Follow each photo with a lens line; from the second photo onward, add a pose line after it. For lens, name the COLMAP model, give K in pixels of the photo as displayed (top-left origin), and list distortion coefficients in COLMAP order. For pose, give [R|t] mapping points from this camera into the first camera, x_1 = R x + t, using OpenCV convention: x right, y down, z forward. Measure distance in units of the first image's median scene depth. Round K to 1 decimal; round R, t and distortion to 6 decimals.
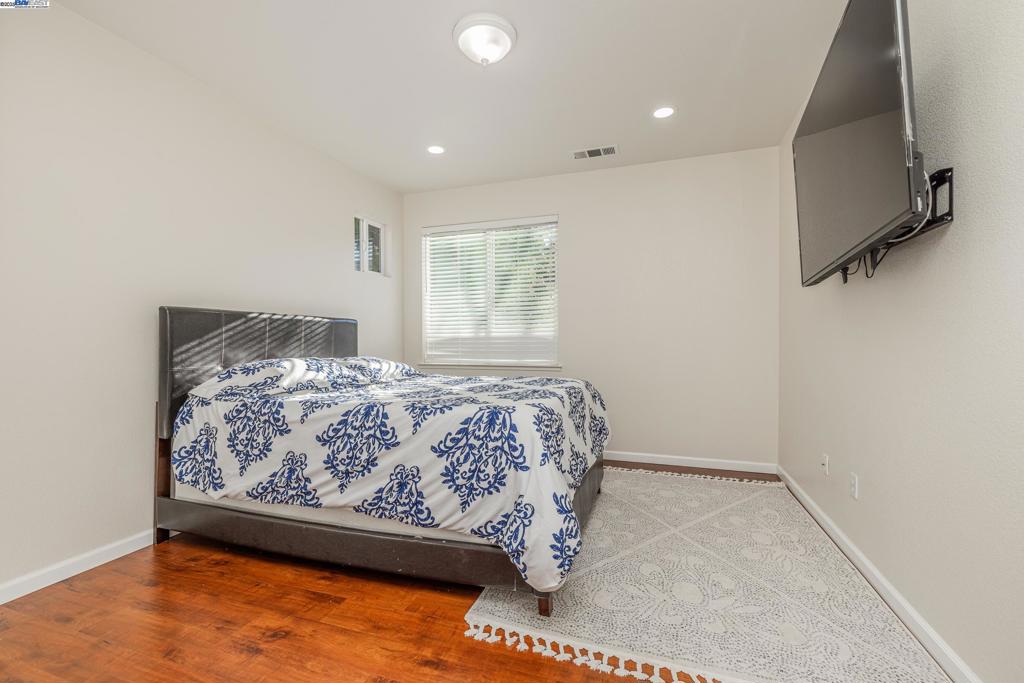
lens RADIAL K [[435.9, 0, 512.0], [0, 435.9, 341.5], [0, 0, 1]] dist [-0.000551, -0.000028]
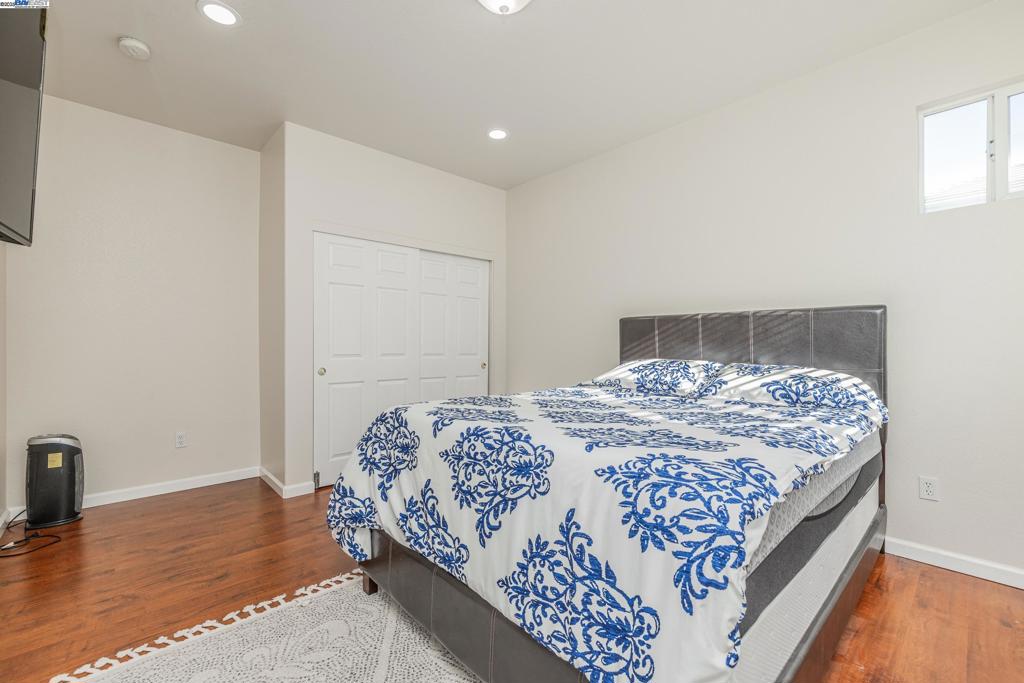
lens RADIAL K [[435.9, 0, 512.0], [0, 435.9, 341.5], [0, 0, 1]] dist [-0.000551, -0.000028]
pose [[-0.476732, 0.002784, -0.879045, 0.596234], [0.001837, 0.999996, 0.002171, -0.006425], [0.879047, -0.000580, -0.476735, 1.254698]]
